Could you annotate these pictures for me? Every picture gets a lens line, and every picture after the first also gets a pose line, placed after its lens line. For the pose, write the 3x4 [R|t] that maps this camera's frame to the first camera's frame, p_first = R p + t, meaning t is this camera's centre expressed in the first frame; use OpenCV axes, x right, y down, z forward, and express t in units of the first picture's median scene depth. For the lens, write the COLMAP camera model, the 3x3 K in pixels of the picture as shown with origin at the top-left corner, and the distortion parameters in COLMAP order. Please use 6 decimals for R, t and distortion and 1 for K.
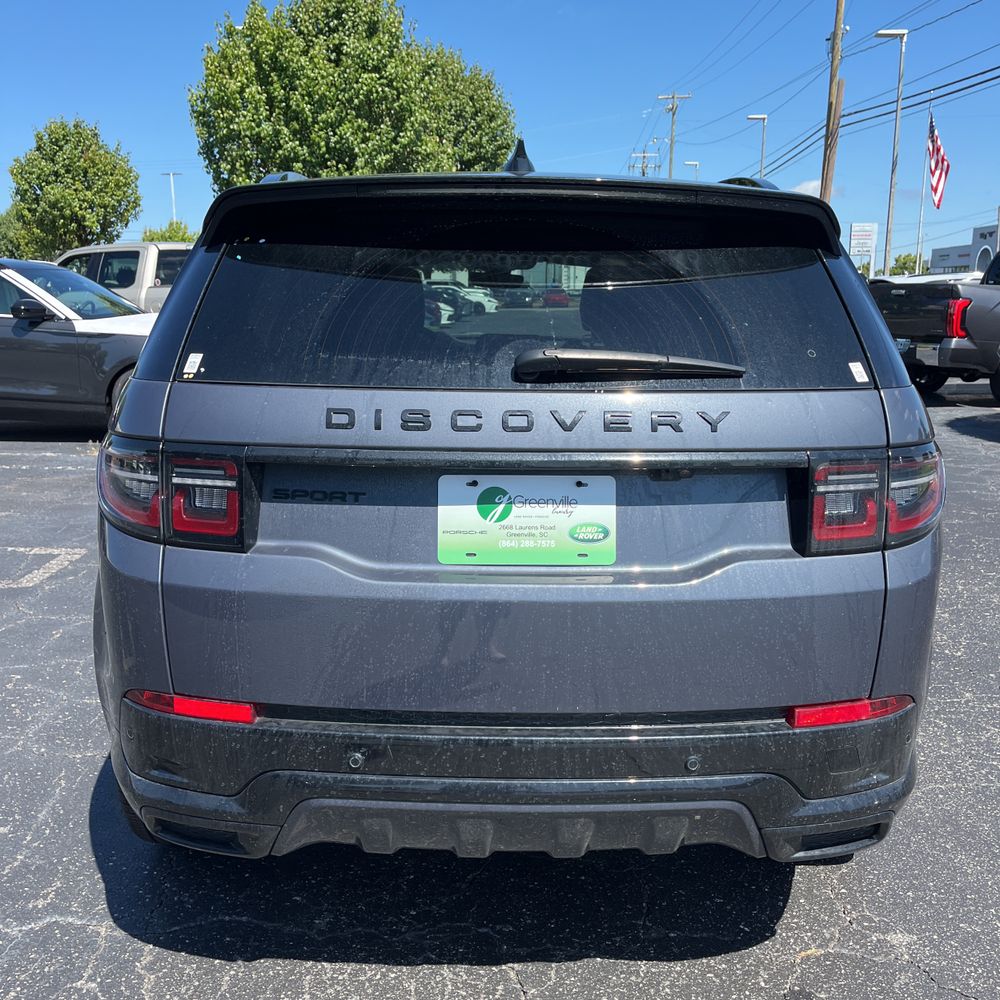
lens RADIAL K [[1011.9, 0, 495.2], [0, 1011.9, 510.5], [0, 0, 1]] dist [0.032757, -0.028048]
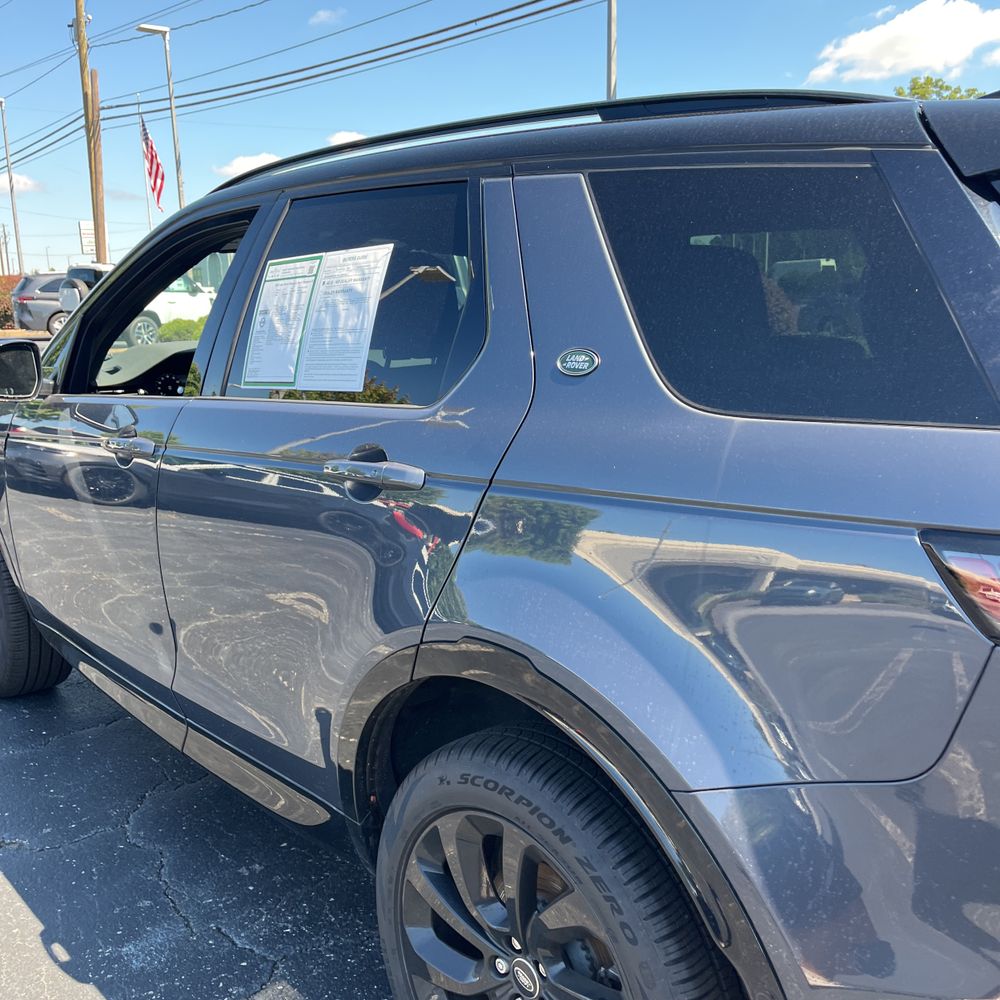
lens RADIAL K [[1011.9, 0, 495.2], [0, 1011.9, 510.5], [0, 0, 1]] dist [0.032757, -0.028048]
pose [[0.750878, -0.154171, 0.642194, -0.121127], [0.153828, 0.986455, 0.056956, -0.021474], [-0.642276, 0.056021, 0.764423, 0.099285]]
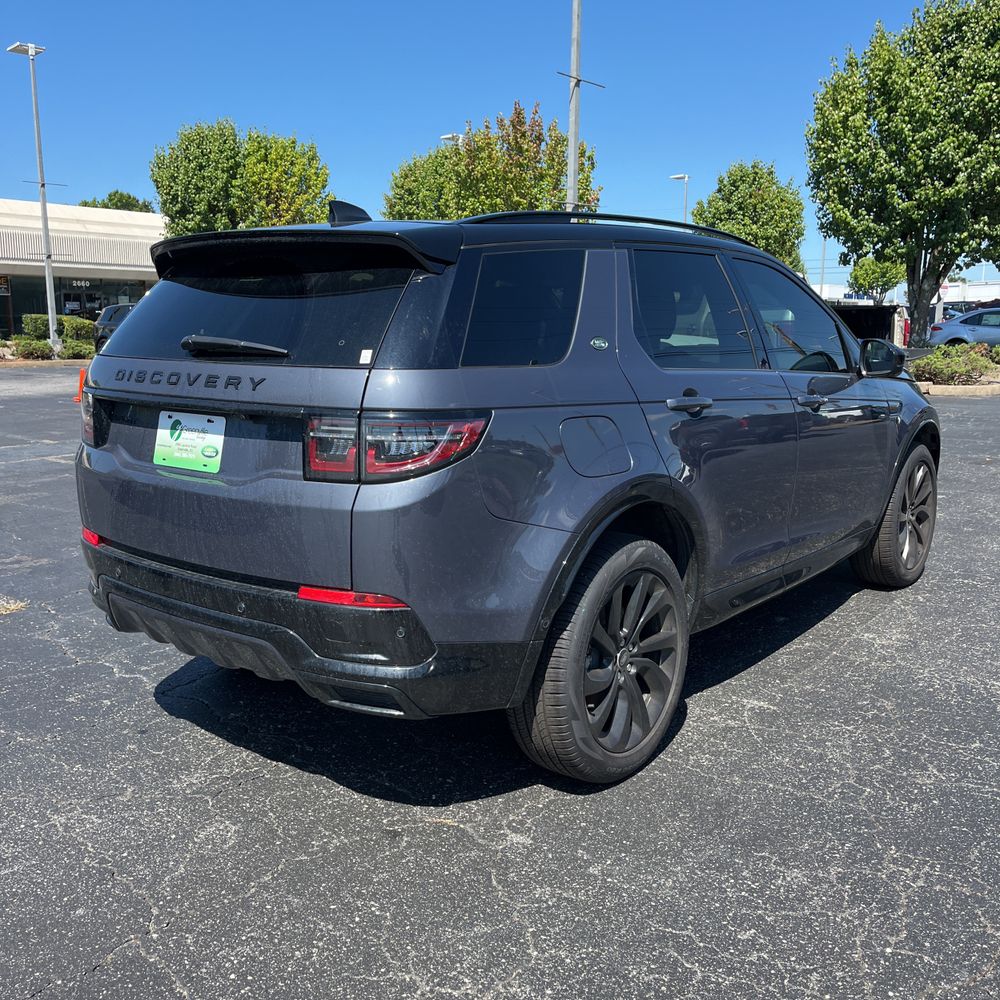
lens RADIAL K [[1008.2, 0, 500.0], [0, 1008.2, 500.0], [0, 0, 1]] dist [0.088109, -0.120557]
pose [[0.772753, 0.104103, -0.626112, 0.169286], [-0.125904, 0.991997, 0.009547, 0.002876], [0.622095, 0.071452, 0.779675, 0.004967]]
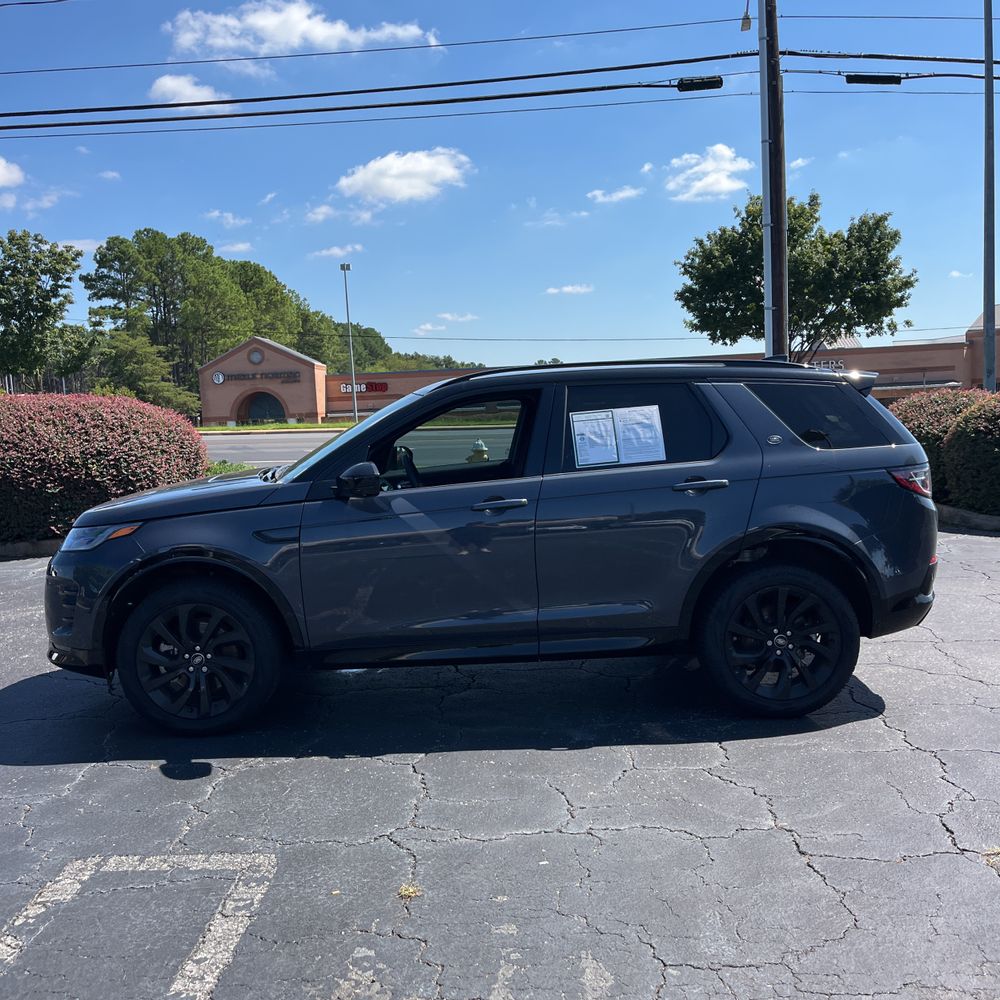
lens RADIAL K [[1011.9, 0, 495.2], [0, 1011.9, 510.5], [0, 0, 1]] dist [0.032757, -0.028048]
pose [[-0.010994, -0.115803, 0.993211, -0.371288], [0.247369, 0.962083, 0.114912, -0.065865], [-0.968859, 0.246953, 0.018069, 0.251980]]
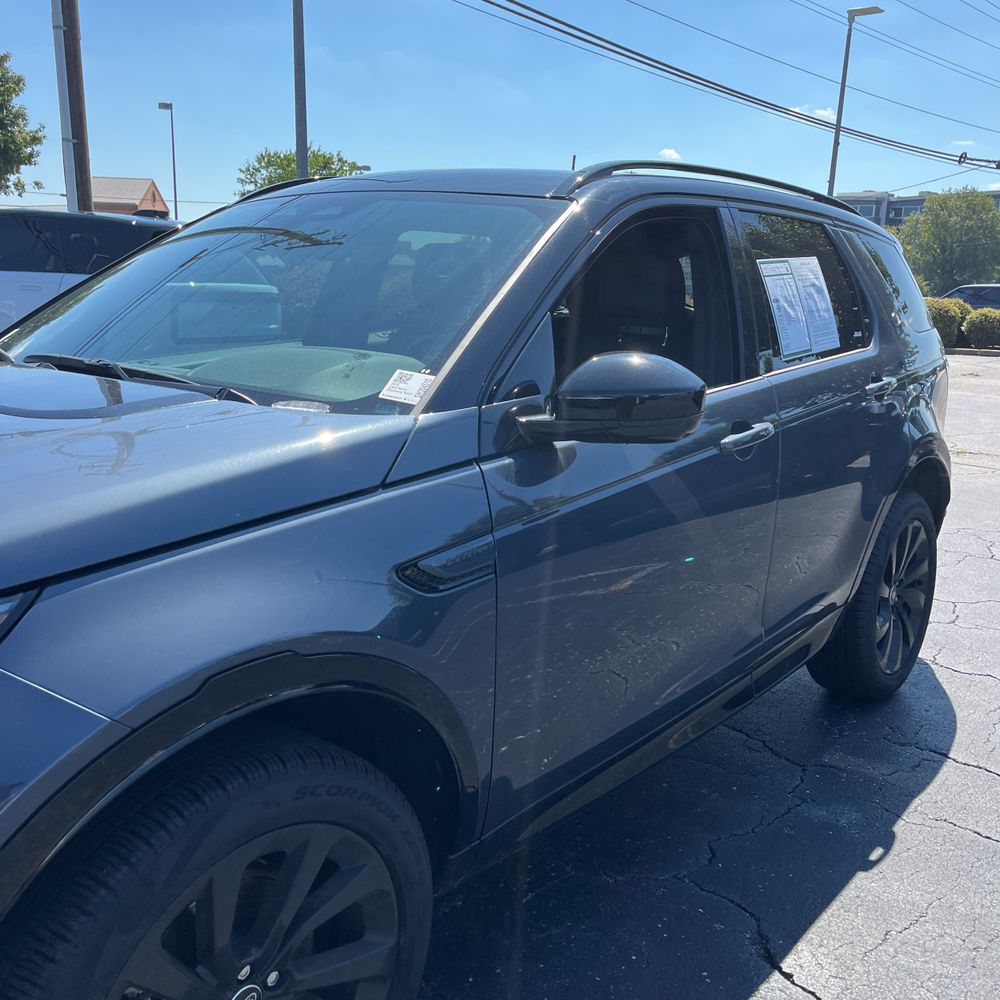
lens RADIAL K [[1008.2, 0, 500.0], [0, 1008.2, 500.0], [0, 0, 1]] dist [0.088109, -0.120557]
pose [[-0.766833, -0.169750, 0.618993, -0.131459], [0.101972, 0.919925, 0.378603, -0.086573], [-0.633694, 0.353445, -0.688119, 0.394491]]
